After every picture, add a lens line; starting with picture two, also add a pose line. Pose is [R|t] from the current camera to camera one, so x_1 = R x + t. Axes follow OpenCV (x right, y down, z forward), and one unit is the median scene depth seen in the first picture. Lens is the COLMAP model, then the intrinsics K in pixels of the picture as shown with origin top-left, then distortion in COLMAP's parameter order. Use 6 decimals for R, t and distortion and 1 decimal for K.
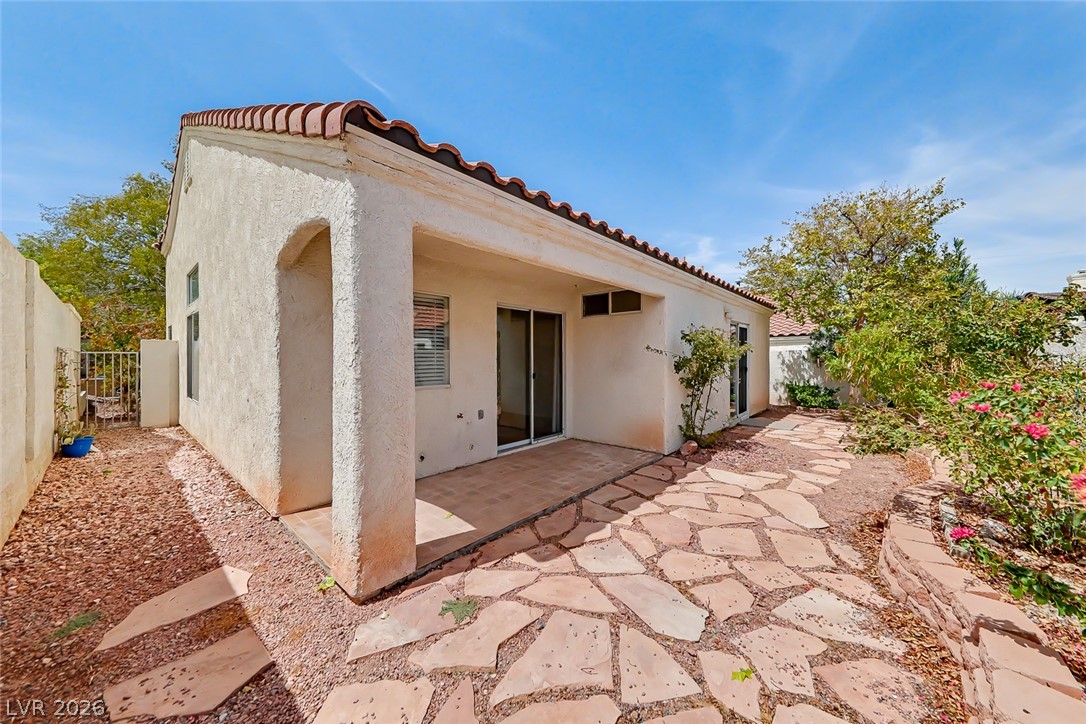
lens RADIAL K [[377.4, 0, 535.9], [0, 377.4, 361.5], [0, 0, 1]] dist [-0.000148, -0.000132]
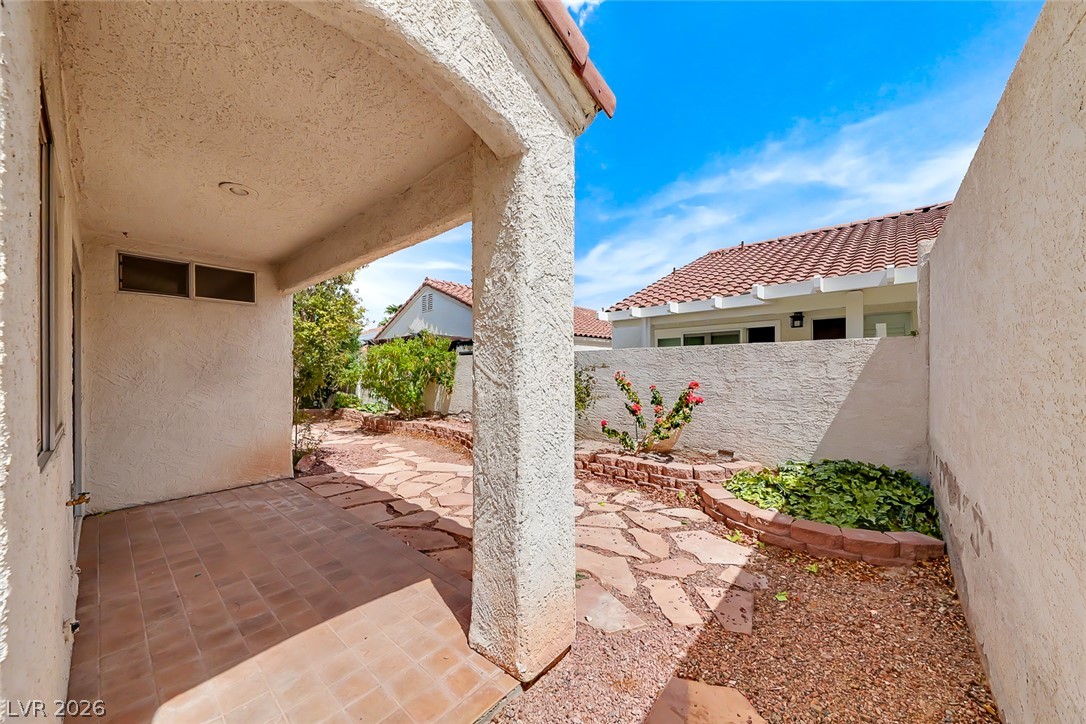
lens RADIAL K [[382.7, 0, 547.9], [0, 382.7, 368.5], [0, 0, 1]] dist [0.000683, -0.000005]
pose [[-0.038261, 0.004317, 0.999258, -0.398483], [0.011595, 0.999925, -0.003876, 0.006878], [-0.999201, 0.011438, -0.038308, 0.324946]]
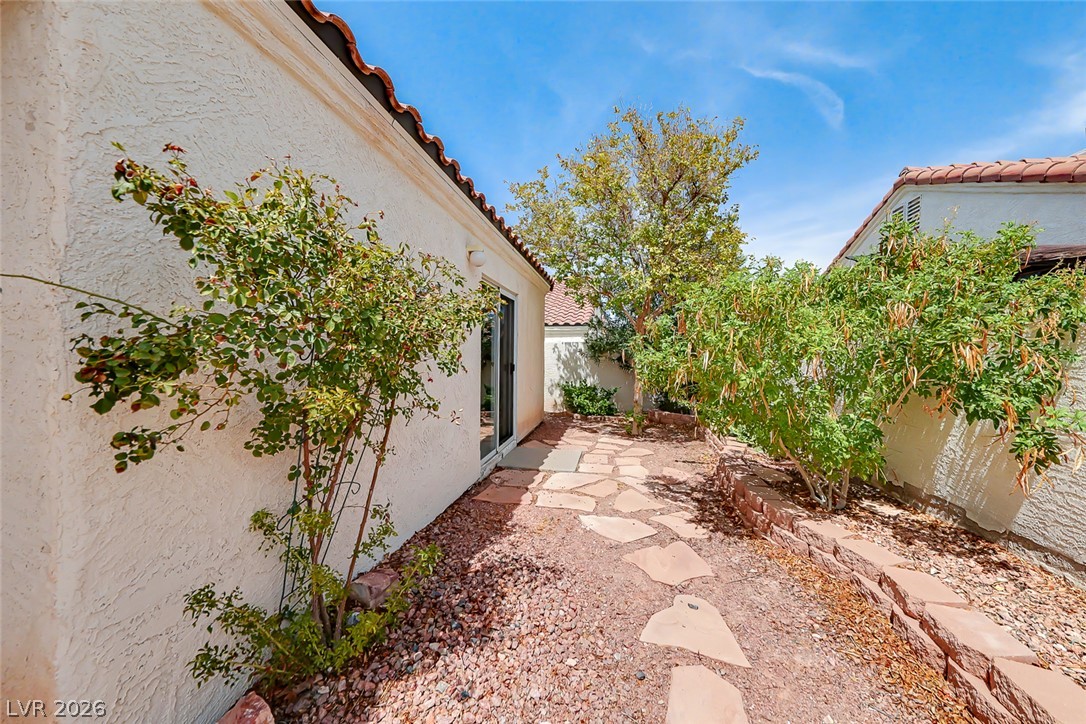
lens RADIAL K [[377.4, 0, 535.9], [0, 377.4, 361.5], [0, 0, 1]] dist [-0.000148, -0.000132]
pose [[0.860355, -0.003018, 0.509686, 0.321980], [-0.001513, 0.999963, 0.008475, 0.005615], [-0.509692, -0.008063, 0.860319, 0.524214]]
